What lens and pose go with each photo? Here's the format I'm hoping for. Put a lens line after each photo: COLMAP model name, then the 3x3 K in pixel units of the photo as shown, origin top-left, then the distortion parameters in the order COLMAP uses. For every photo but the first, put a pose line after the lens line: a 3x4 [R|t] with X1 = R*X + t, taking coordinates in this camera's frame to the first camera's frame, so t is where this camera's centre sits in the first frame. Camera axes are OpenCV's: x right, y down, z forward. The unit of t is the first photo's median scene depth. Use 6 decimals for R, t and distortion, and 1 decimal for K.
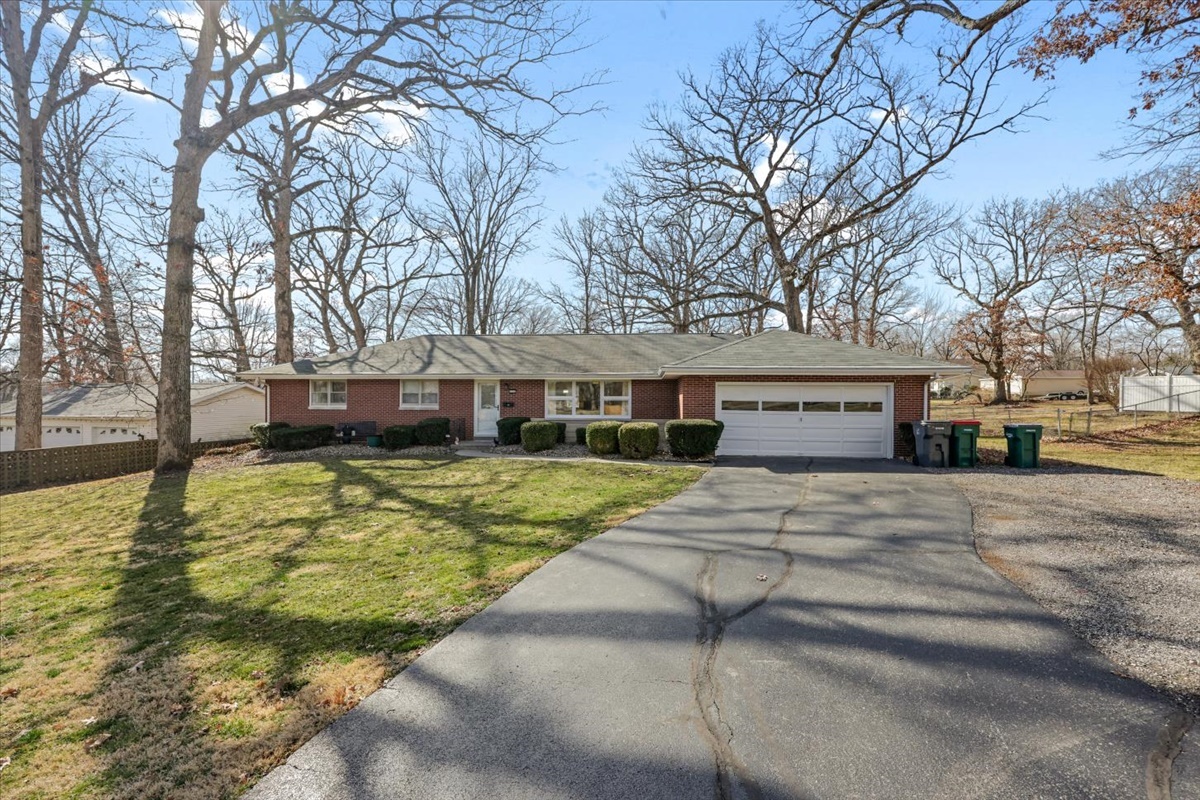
lens RADIAL K [[479.4, 0, 594.5], [0, 479.4, 404.4], [0, 0, 1]] dist [-0.000552, -0.000192]
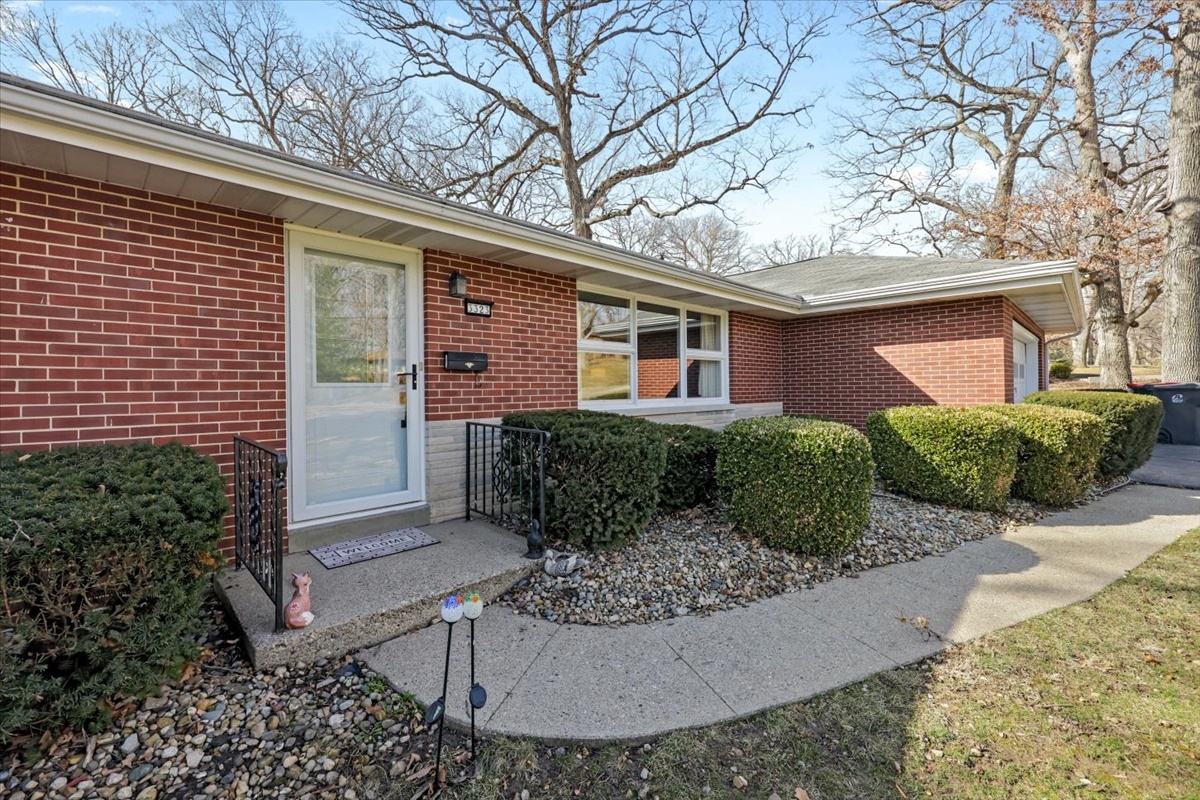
lens RADIAL K [[493.5, 0, 600.1], [0, 493.5, 392.0], [0, 0, 1]] dist [0.012180, 0.000104]
pose [[0.641437, -0.015648, 0.767016, -0.320318], [0.020498, 0.999785, 0.003256, 0.015320], [-0.766902, 0.013634, 0.641619, 0.793779]]
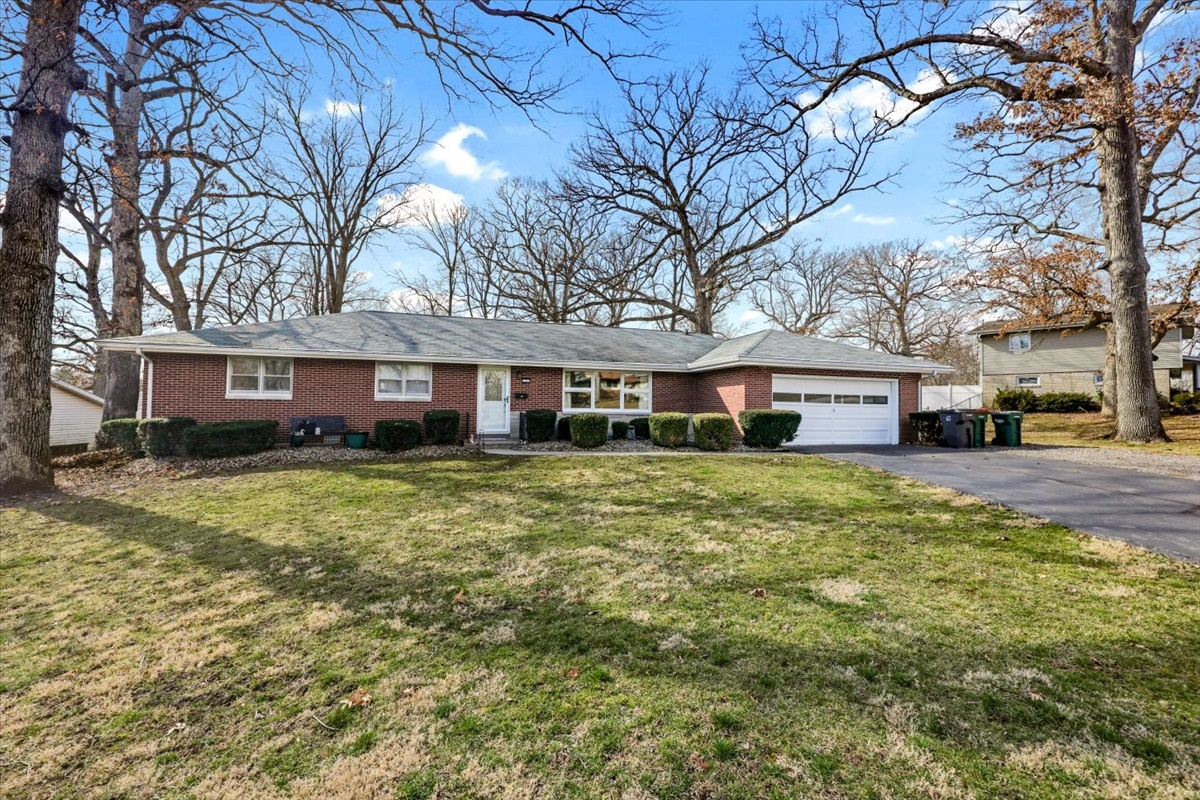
lens RADIAL K [[479.4, 0, 598.0], [0, 479.4, 394.2], [0, 0, 1]] dist [-0.000552, -0.000192]
pose [[0.923003, 0.018270, 0.384360, -0.379687], [-0.003188, 0.999201, -0.039842, 0.030973], [-0.384781, 0.035549, 0.922323, 0.160612]]
